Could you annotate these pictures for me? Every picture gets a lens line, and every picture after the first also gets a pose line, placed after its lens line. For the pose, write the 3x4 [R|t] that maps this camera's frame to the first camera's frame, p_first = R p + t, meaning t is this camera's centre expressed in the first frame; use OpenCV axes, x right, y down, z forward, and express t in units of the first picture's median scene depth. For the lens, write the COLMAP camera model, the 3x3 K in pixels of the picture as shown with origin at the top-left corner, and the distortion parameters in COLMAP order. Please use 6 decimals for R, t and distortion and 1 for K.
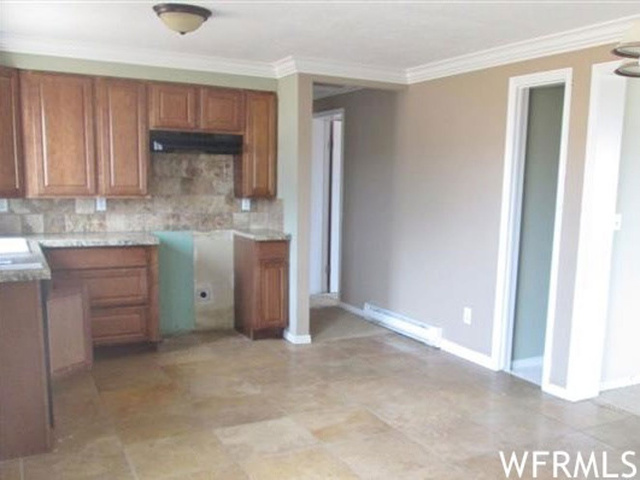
lens RADIAL K [[624.2, 0, 320.9], [0, 624.2, 237.3], [0, 0, 1]] dist [-0.004440, 0.000000]
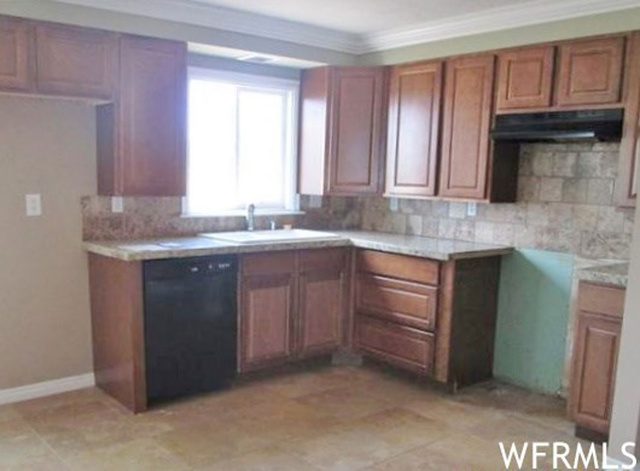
lens RADIAL K [[624.2, 0, 320.2], [0, 624.2, 241.3], [0, 0, 1]] dist [-0.004440, 0.000000]
pose [[0.258439, 0.096939, -0.961151, 0.410831], [-0.108013, 0.991613, 0.070968, -0.046683], [0.959970, 0.085476, 0.266742, 0.578891]]
